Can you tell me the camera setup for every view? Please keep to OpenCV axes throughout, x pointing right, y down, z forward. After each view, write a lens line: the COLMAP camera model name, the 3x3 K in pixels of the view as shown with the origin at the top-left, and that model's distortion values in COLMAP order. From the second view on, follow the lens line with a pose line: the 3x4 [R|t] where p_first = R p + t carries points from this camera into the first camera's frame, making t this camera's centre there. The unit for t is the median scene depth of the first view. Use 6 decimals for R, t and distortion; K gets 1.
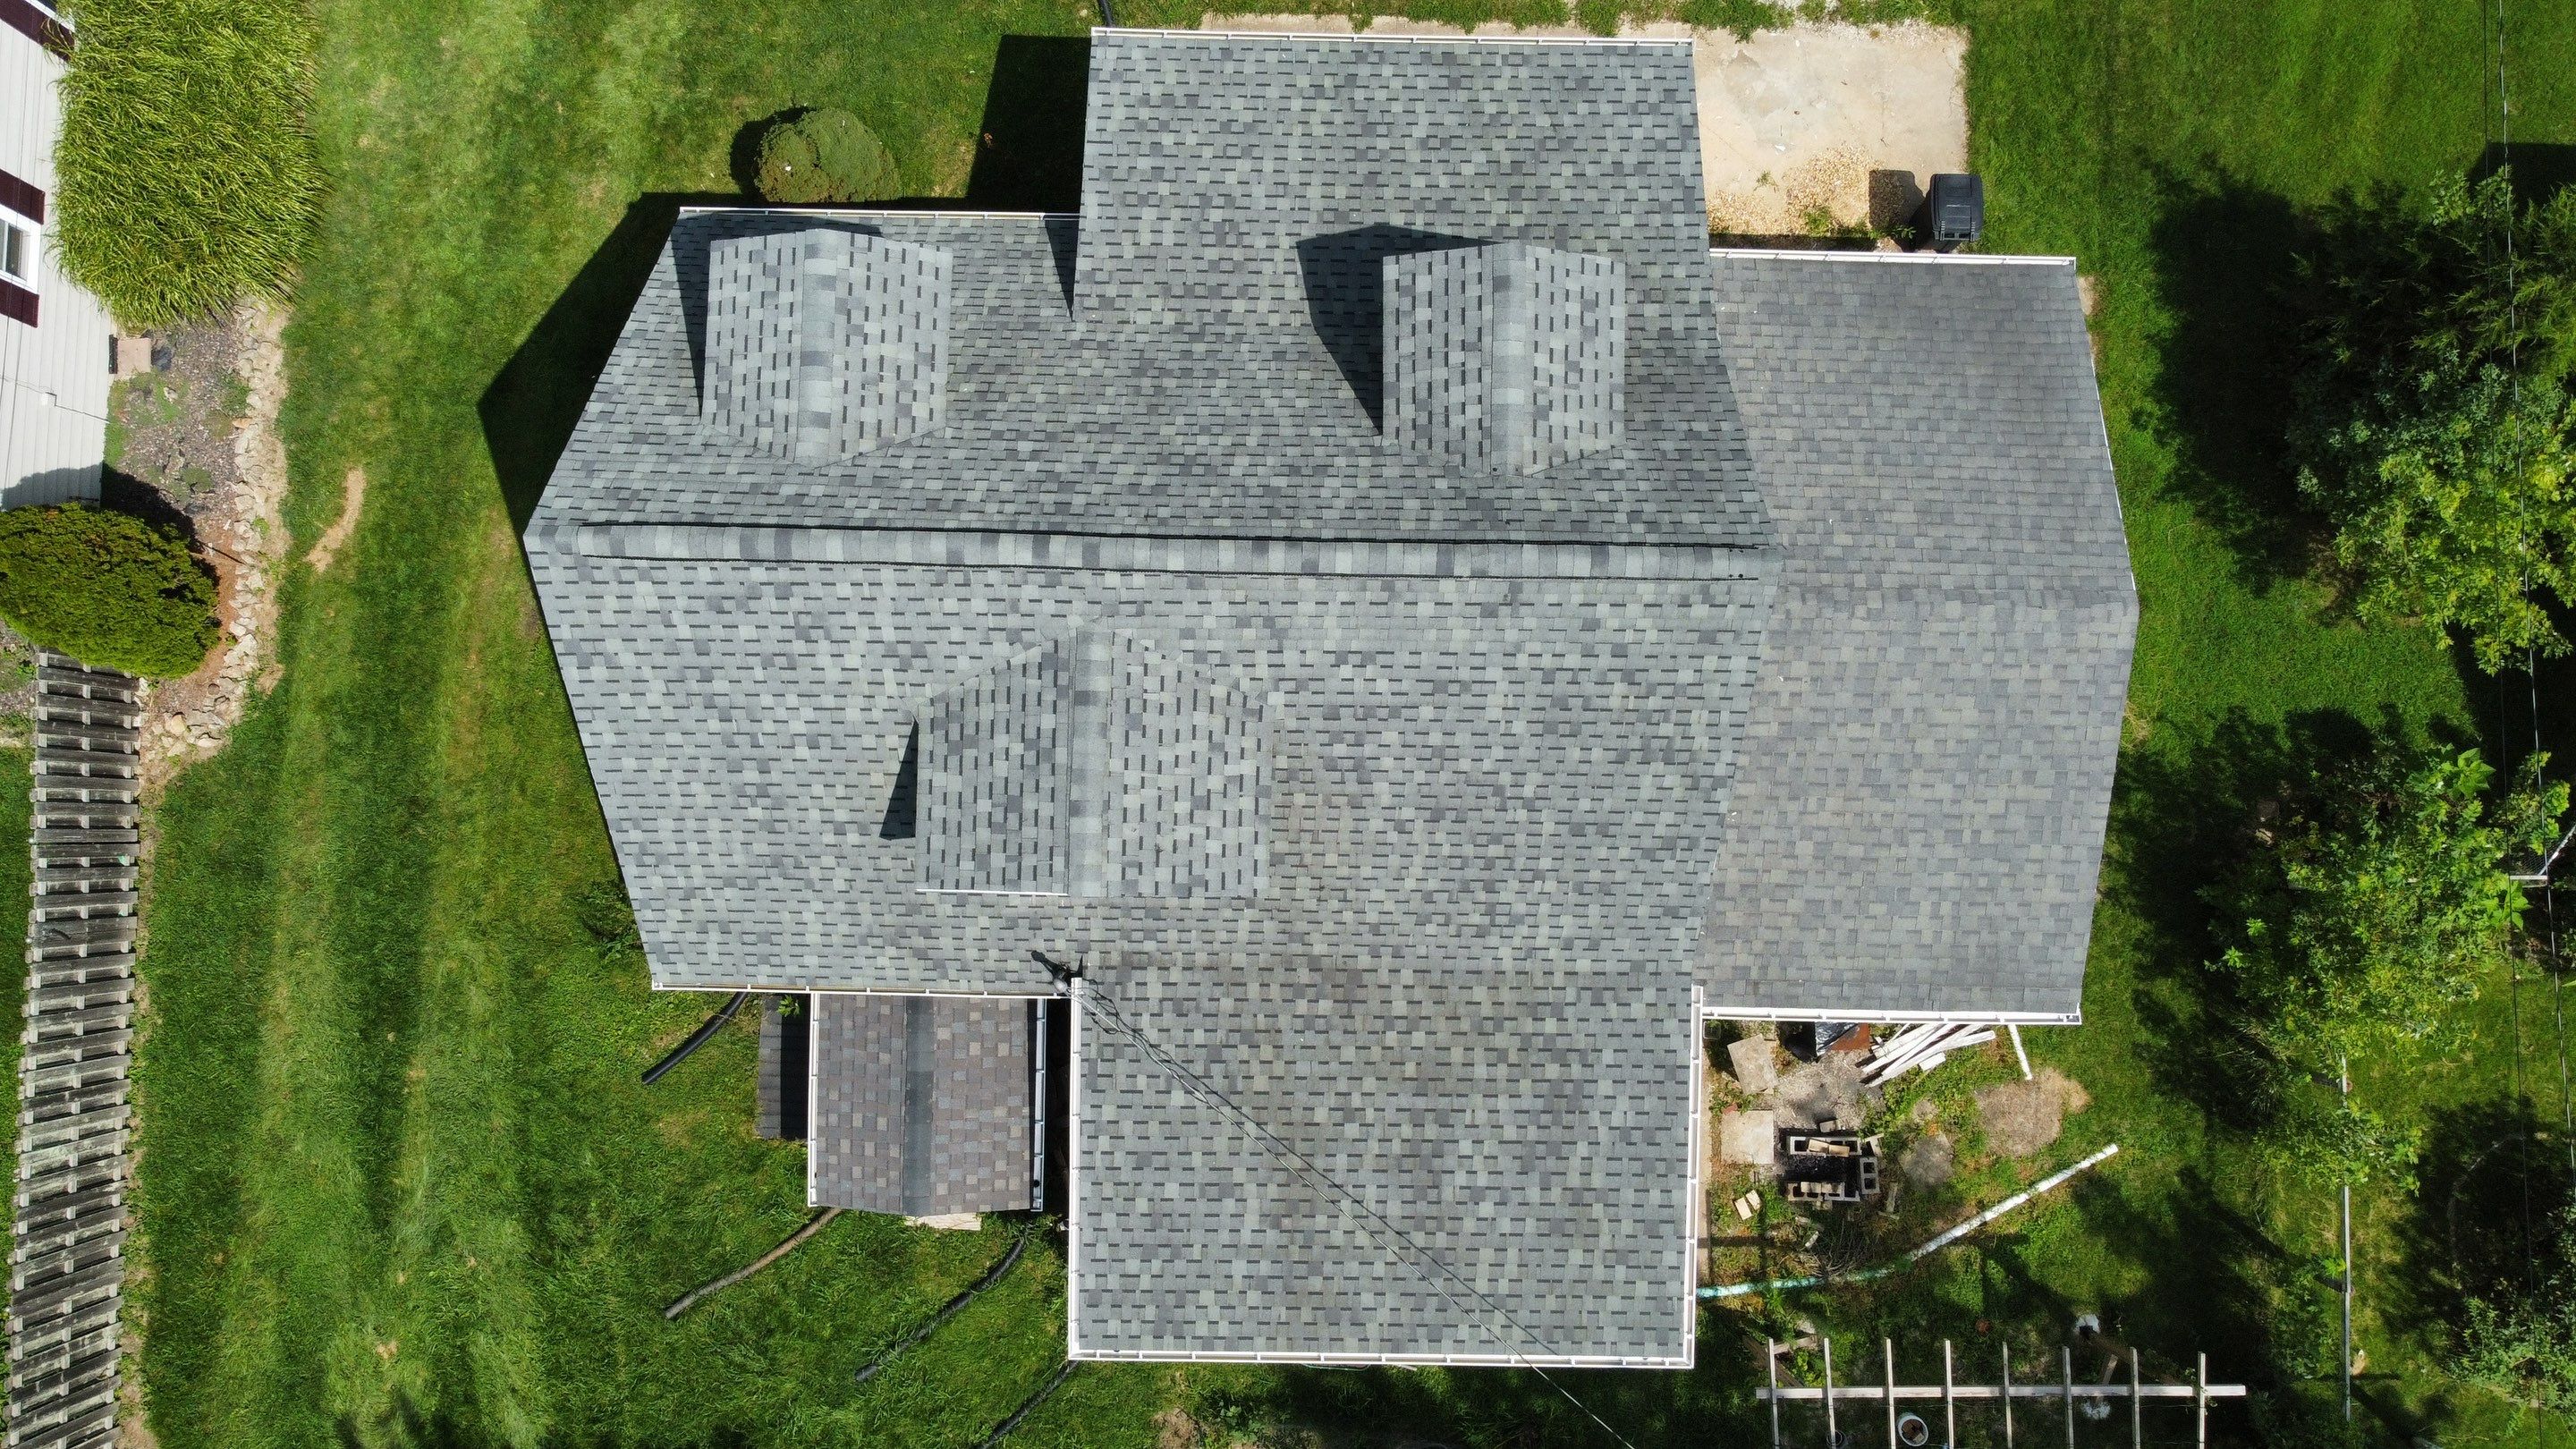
lens RADIAL K [[1955.3, 0, 1275.4], [0, 1955.3, 717.6], [0, 0, 1]] dist [0.003008, 0.001121]
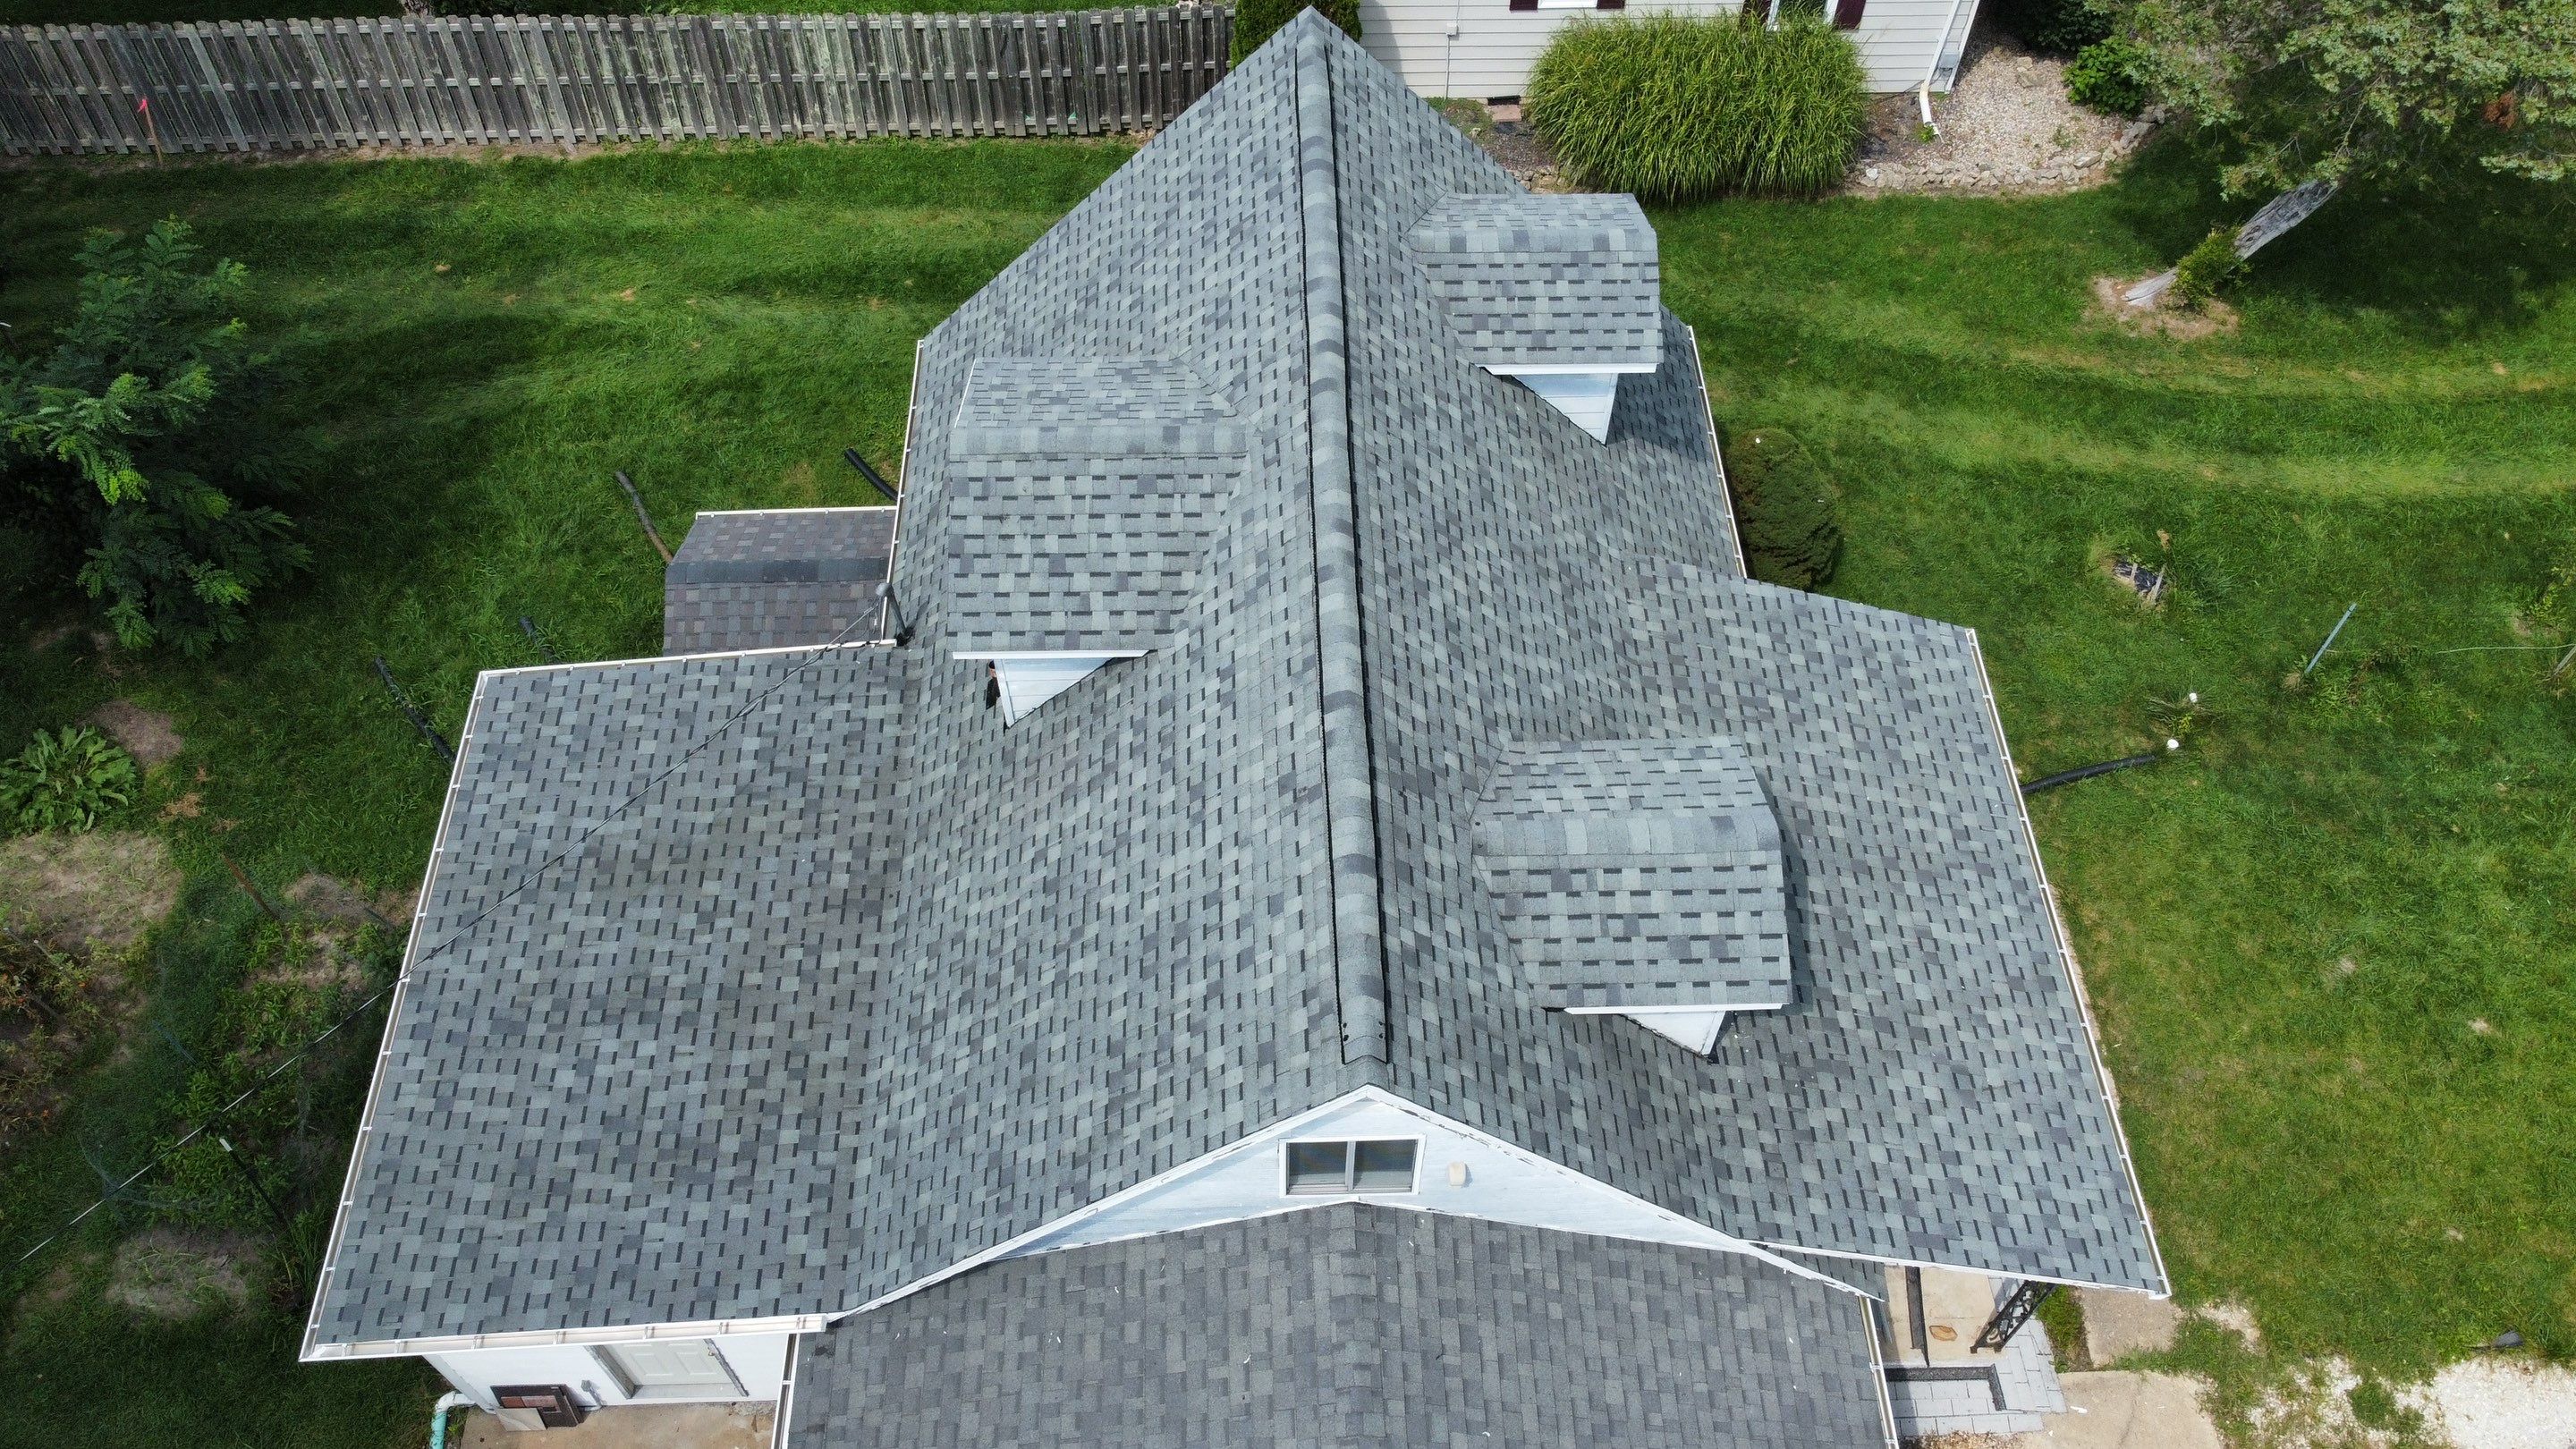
lens RADIAL K [[1955.3, 0, 1275.4], [0, 1955.3, 735.6], [0, 0, 1]] dist [0.003008, 0.001121]
pose [[0.041764, 0.808900, -0.586460, 0.466284], [-0.997213, 0.070070, 0.025632, -0.060554], [0.061827, 0.583755, 0.809572, 0.306477]]
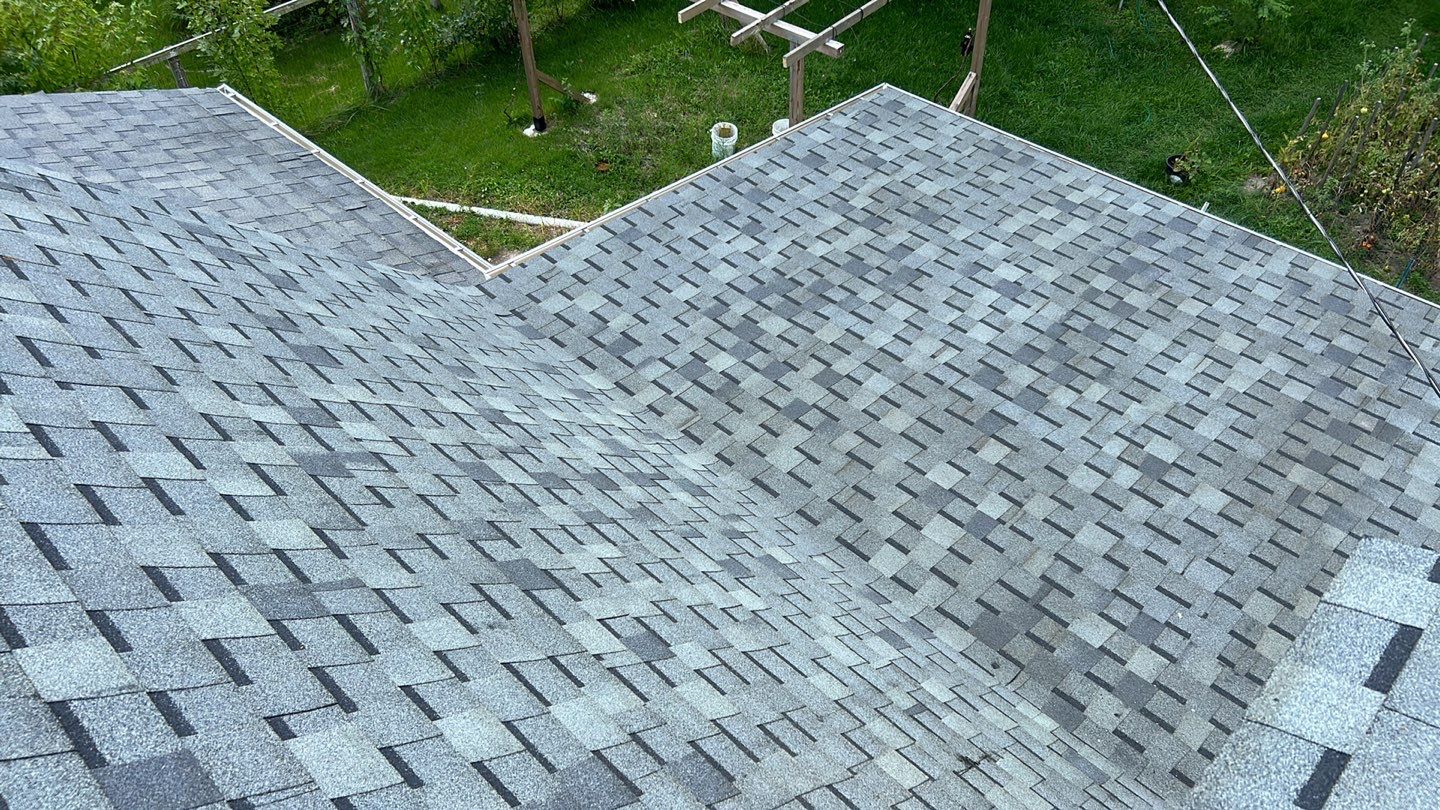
lens RADIAL K [[1048.6, 0, 714.0], [0, 1048.6, 405.1], [0, 0, 1]] dist [0.024370, -0.005880]
pose [[-0.732288, -0.473964, 0.488992, -0.002560], [0.680744, -0.489962, 0.544541, -0.004628], [-0.018506, 0.731639, 0.681441, 0.812364]]
